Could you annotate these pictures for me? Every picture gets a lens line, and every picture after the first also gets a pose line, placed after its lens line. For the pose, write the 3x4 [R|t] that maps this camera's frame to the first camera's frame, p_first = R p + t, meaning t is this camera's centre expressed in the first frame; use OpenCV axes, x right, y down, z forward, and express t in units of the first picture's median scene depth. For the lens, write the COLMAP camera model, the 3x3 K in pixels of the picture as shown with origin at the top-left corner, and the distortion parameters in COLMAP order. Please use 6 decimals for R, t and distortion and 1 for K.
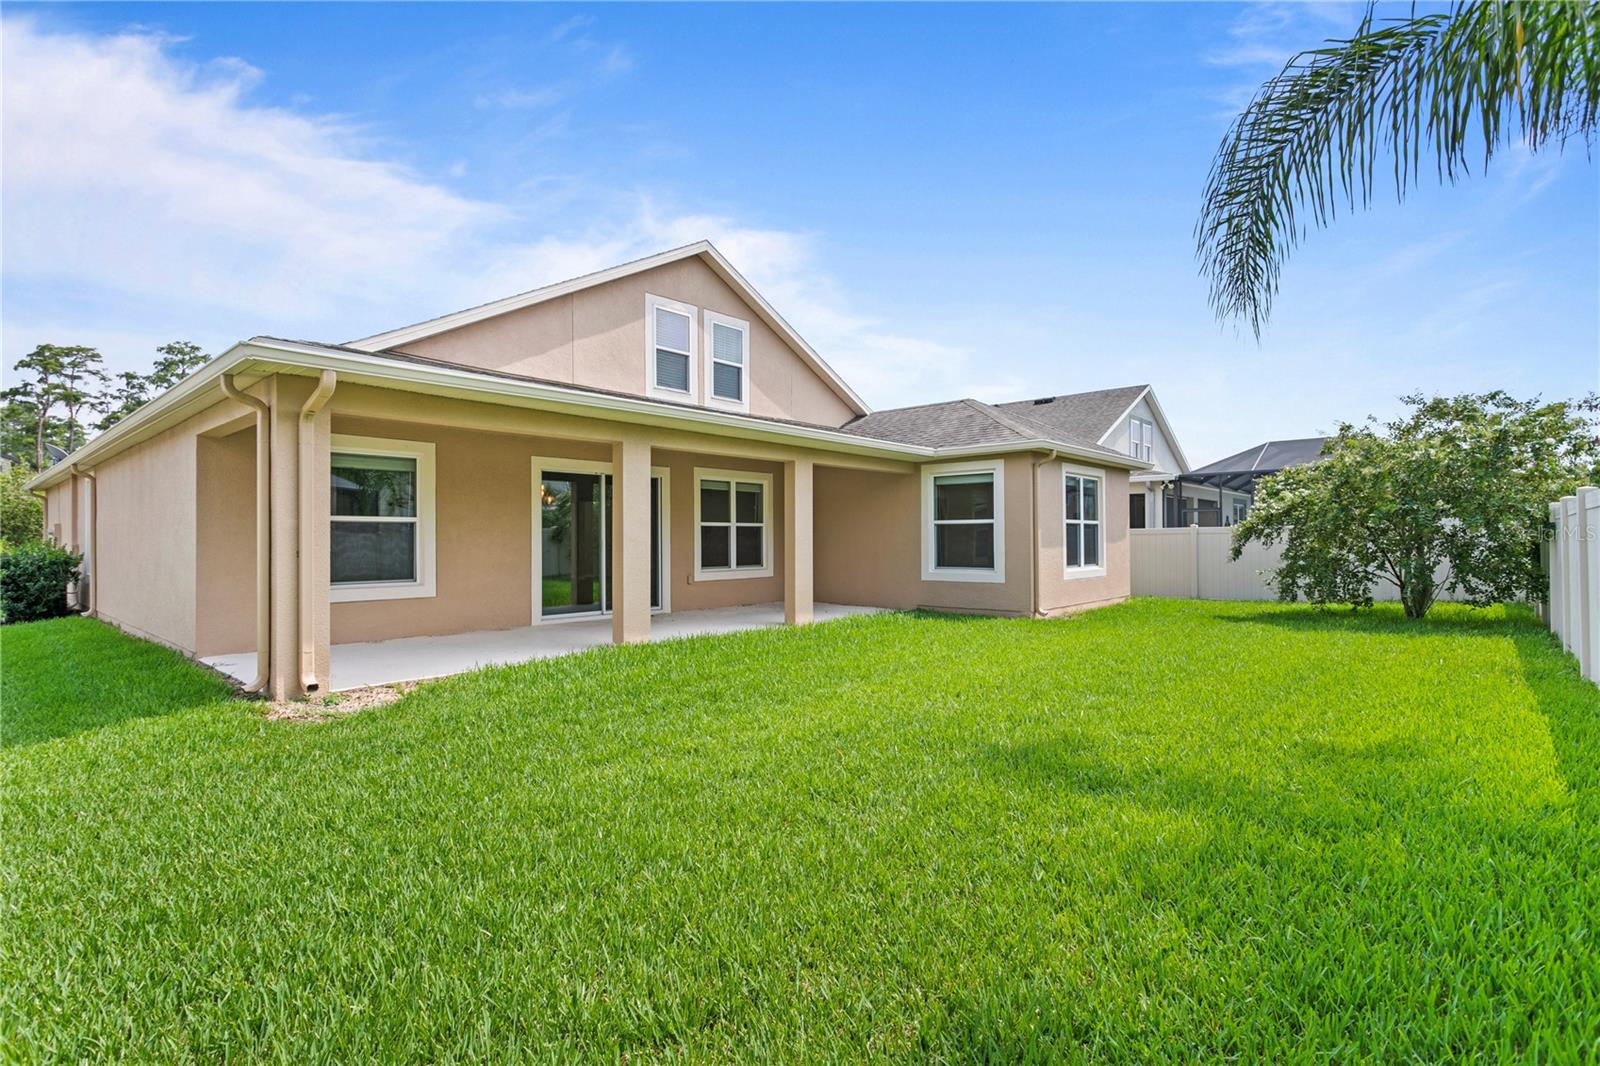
lens RADIAL K [[761.6, 0, 781.1], [0, 761.6, 536.1], [0, 0, 1]] dist [0.004337, 0.001454]
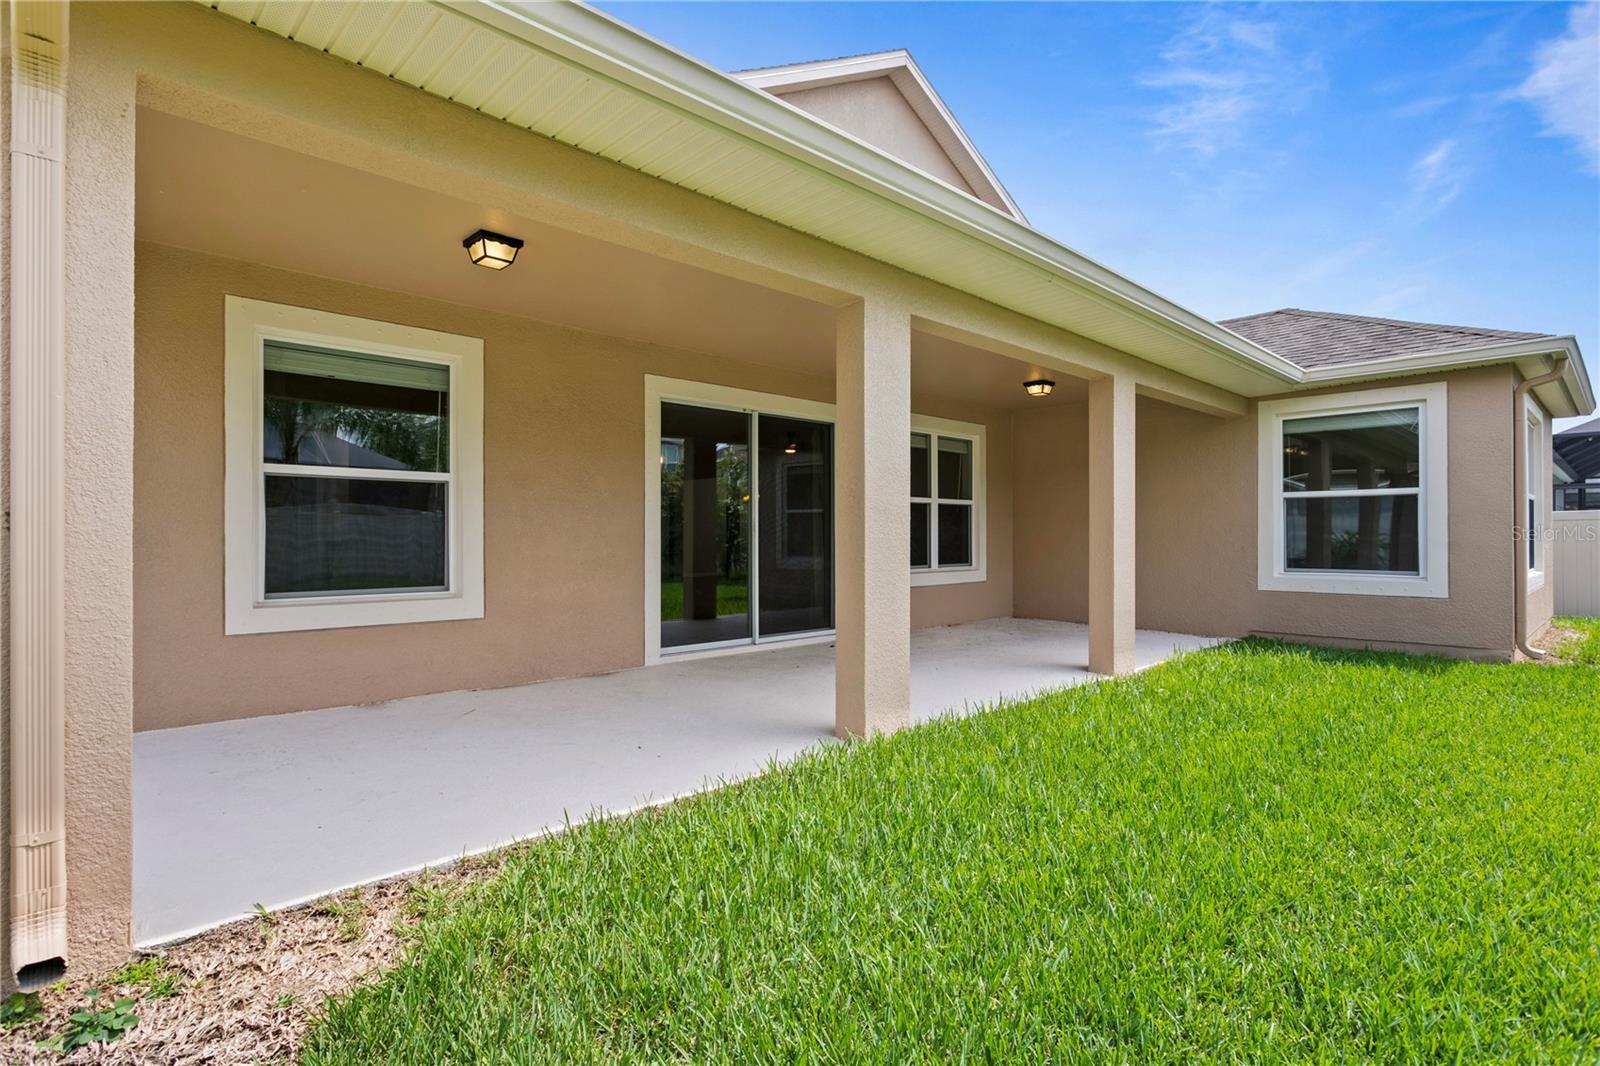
lens RADIAL K [[802.5, 0, 783.4], [0, 802.5, 536.3], [0, 0, 1]] dist [-0.000861, 0.000555]
pose [[0.996469, 0.003601, -0.083881, -0.151564], [-0.003303, 0.999988, 0.003689, 0.014357], [0.083893, -0.003399, 0.996469, 0.353864]]
